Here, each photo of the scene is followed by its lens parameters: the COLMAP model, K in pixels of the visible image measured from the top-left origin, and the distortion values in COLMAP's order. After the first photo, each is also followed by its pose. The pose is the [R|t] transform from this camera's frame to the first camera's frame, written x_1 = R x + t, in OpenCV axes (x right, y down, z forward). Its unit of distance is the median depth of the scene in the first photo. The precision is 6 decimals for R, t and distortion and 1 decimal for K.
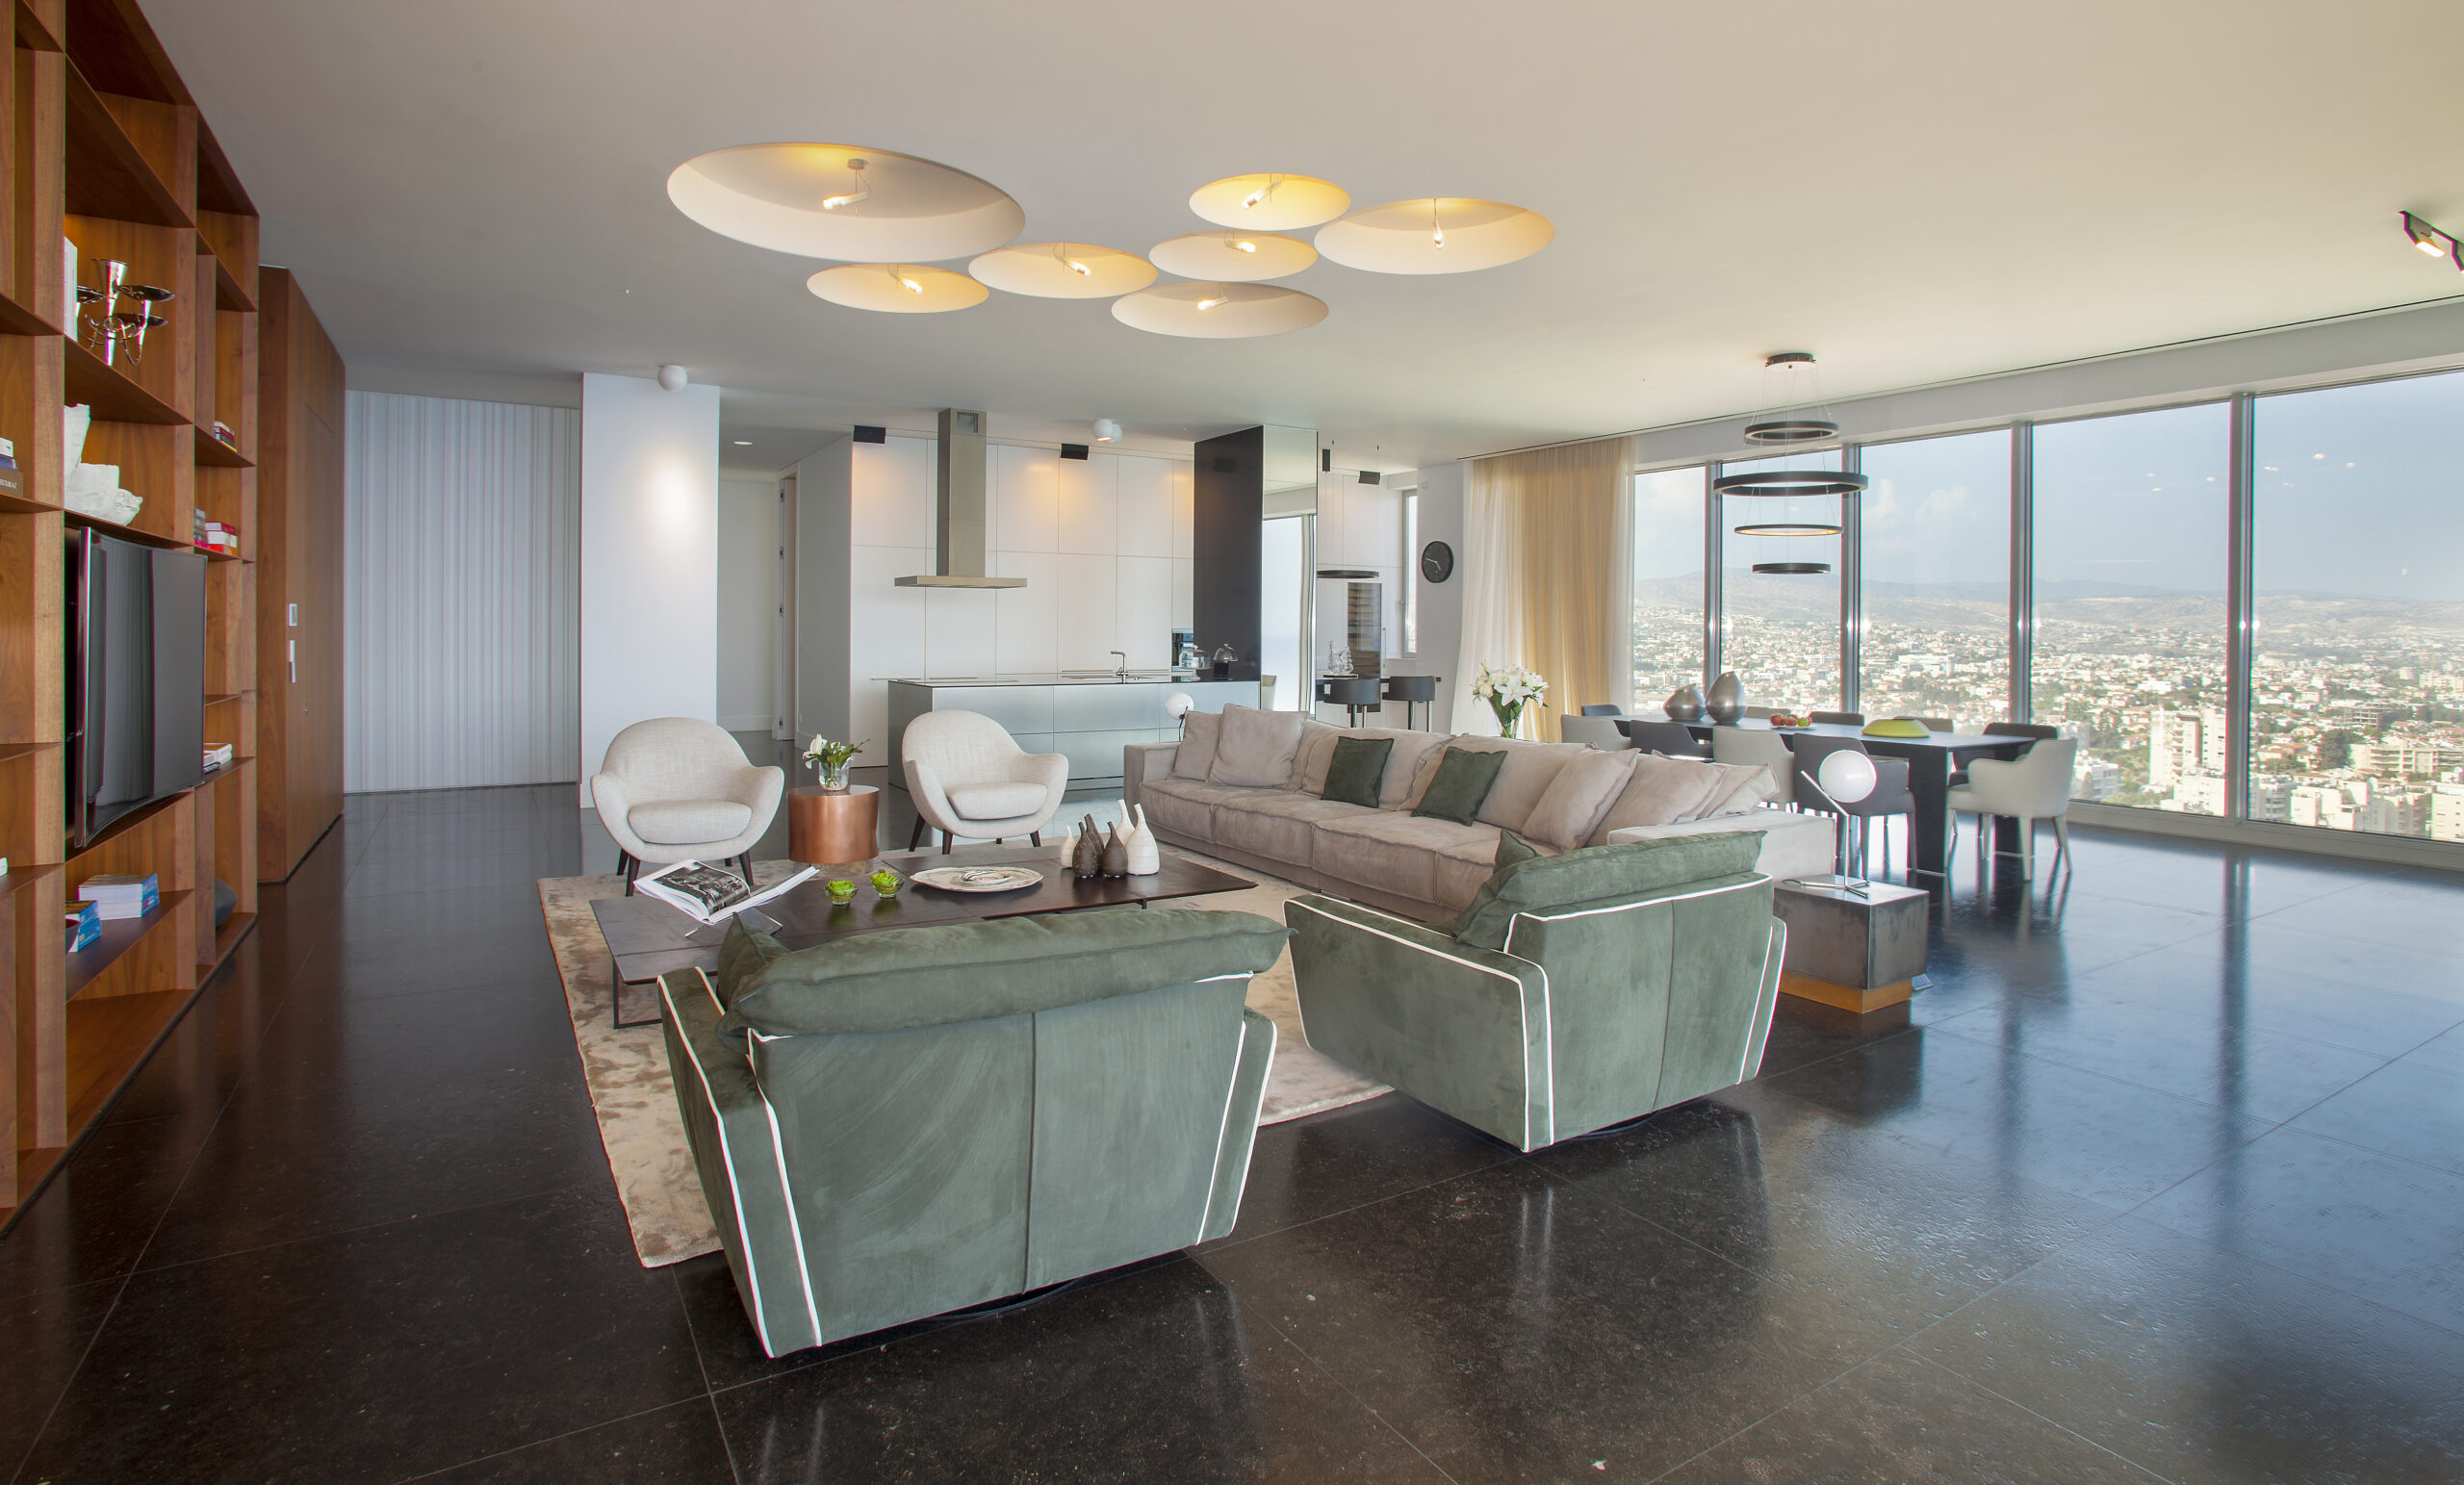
lens RADIAL K [[1215.0, 0, 1280.6], [0, 1215.0, 650.3], [0, 0, 1]] dist [-0.012296, 0.006359]
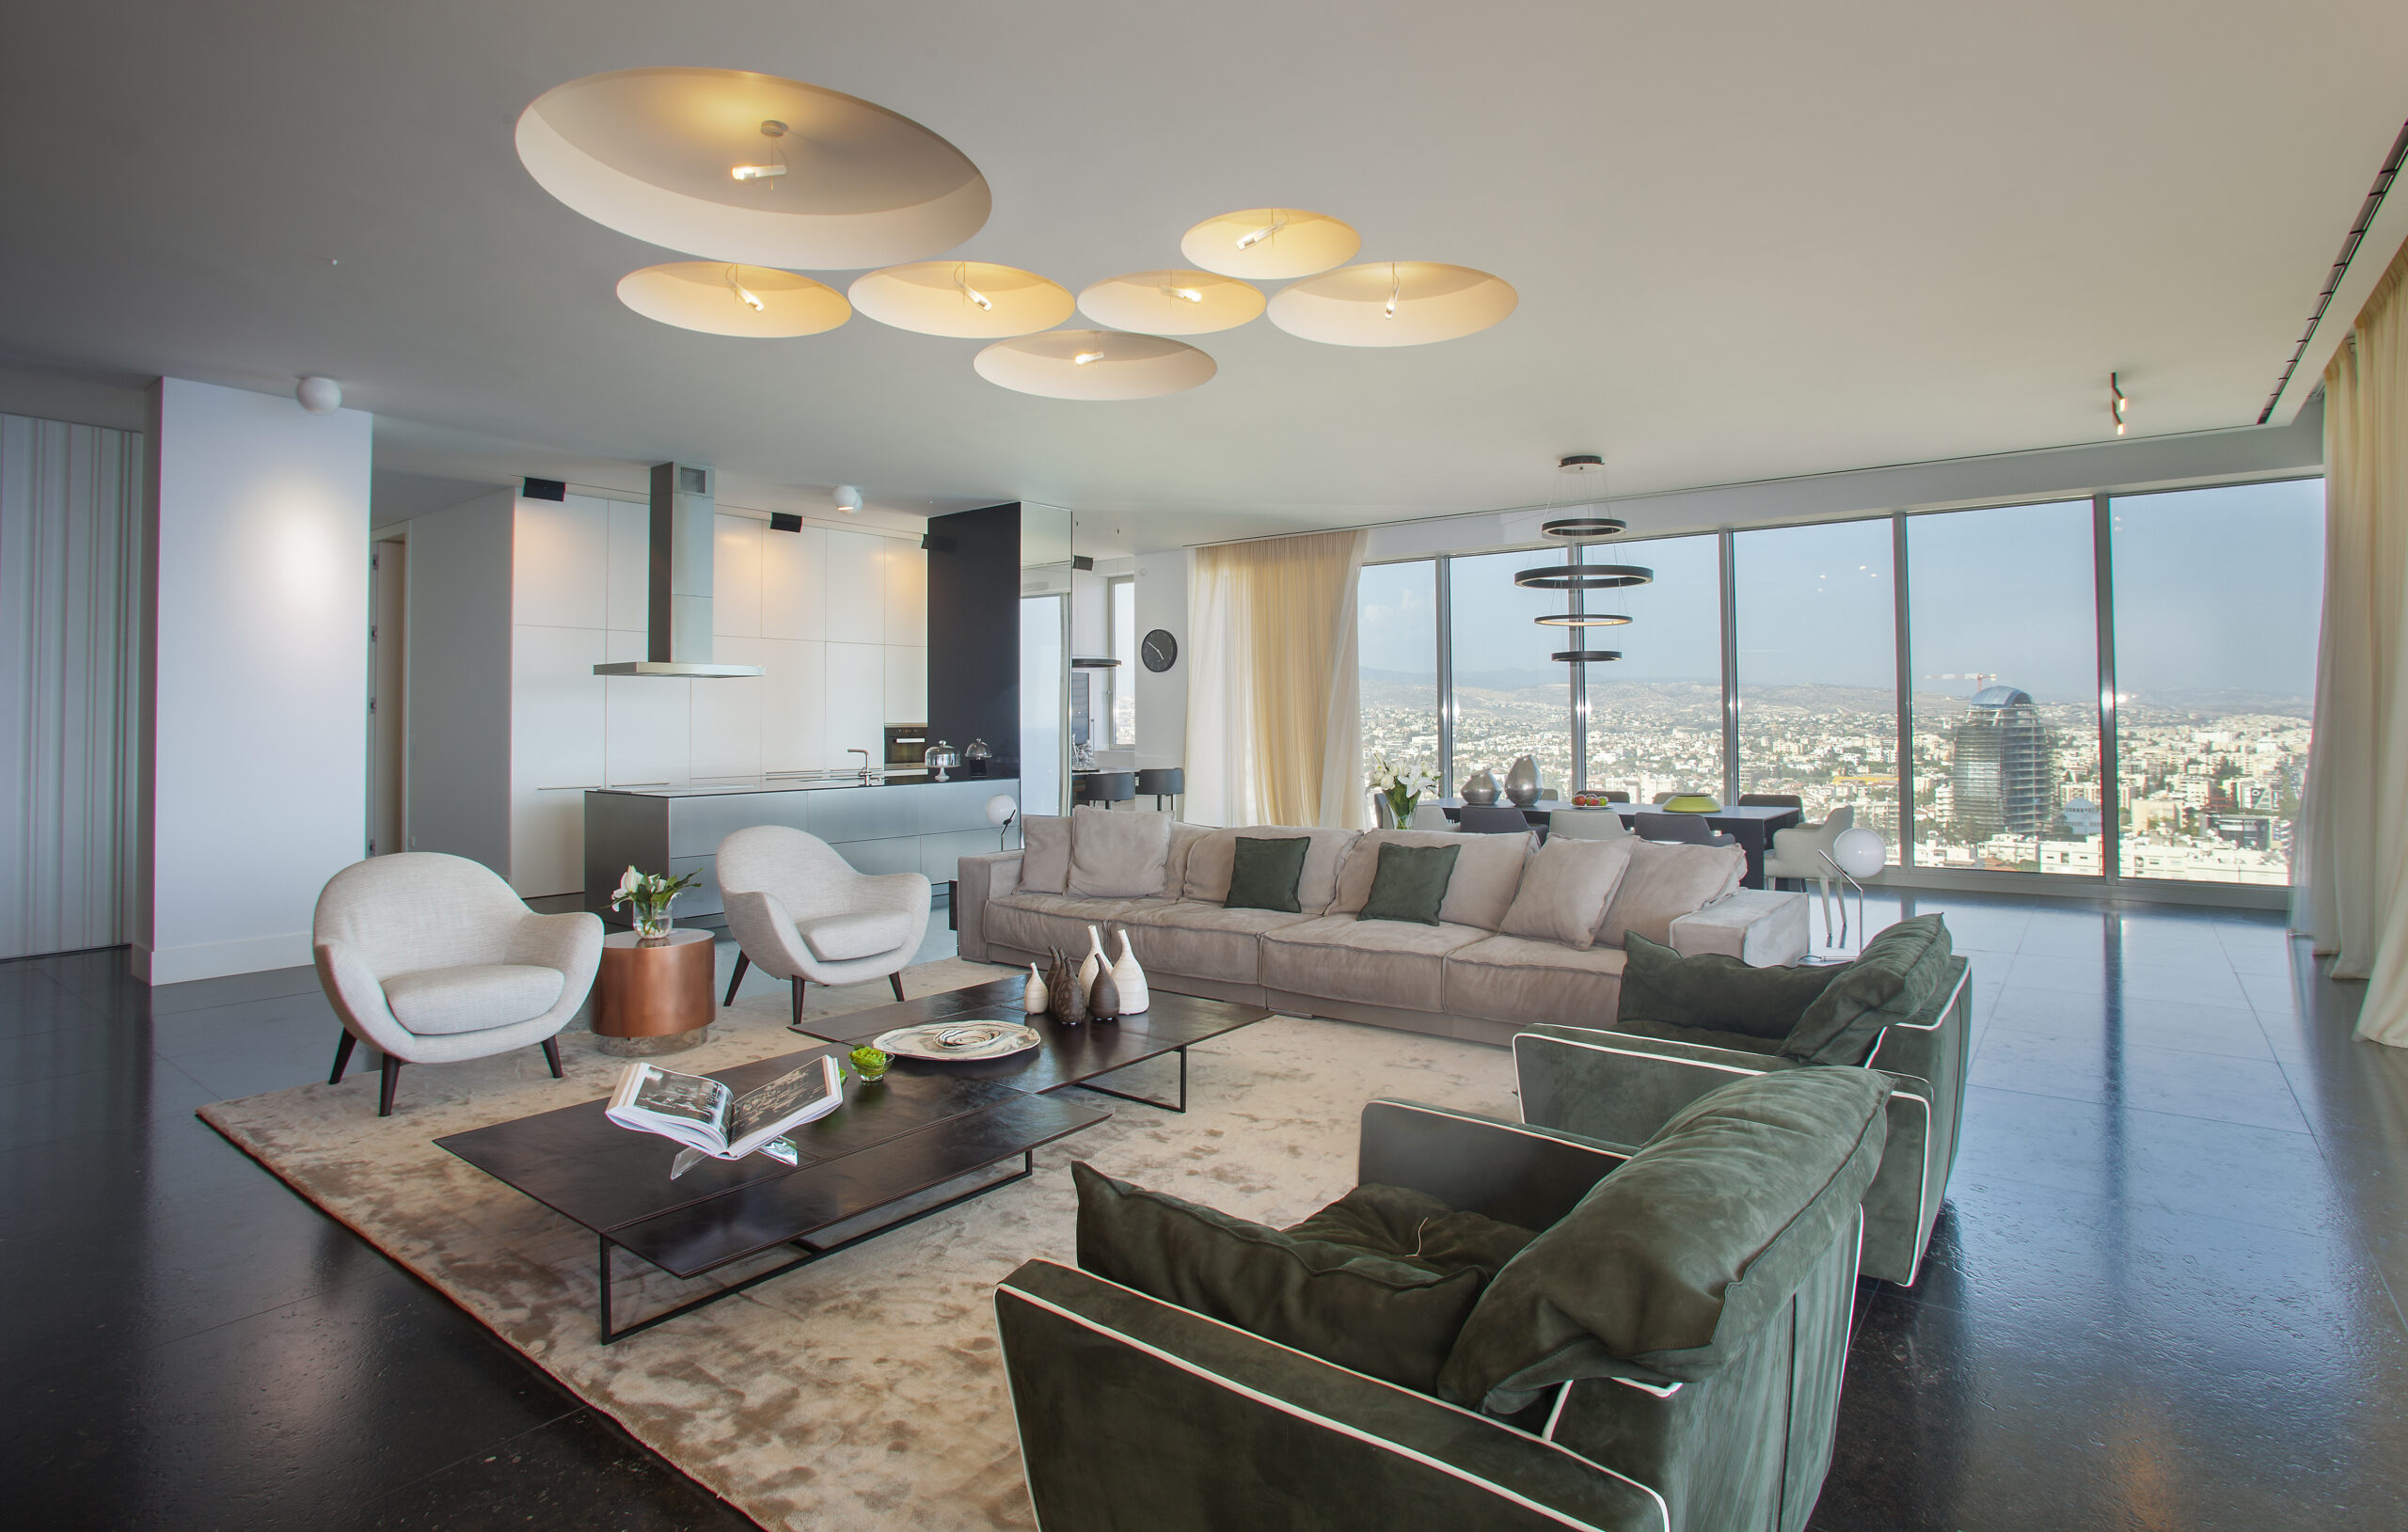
lens RADIAL K [[1189.8, 0, 1273.7], [0, 1189.8, 717.4], [0, 0, 1]] dist [-0.014502, 0.005004]
pose [[0.936446, -0.015220, 0.350482, -0.217824], [0.021628, 0.999663, -0.014376, -0.005478], [-0.350145, 0.021043, 0.936459, 0.127348]]
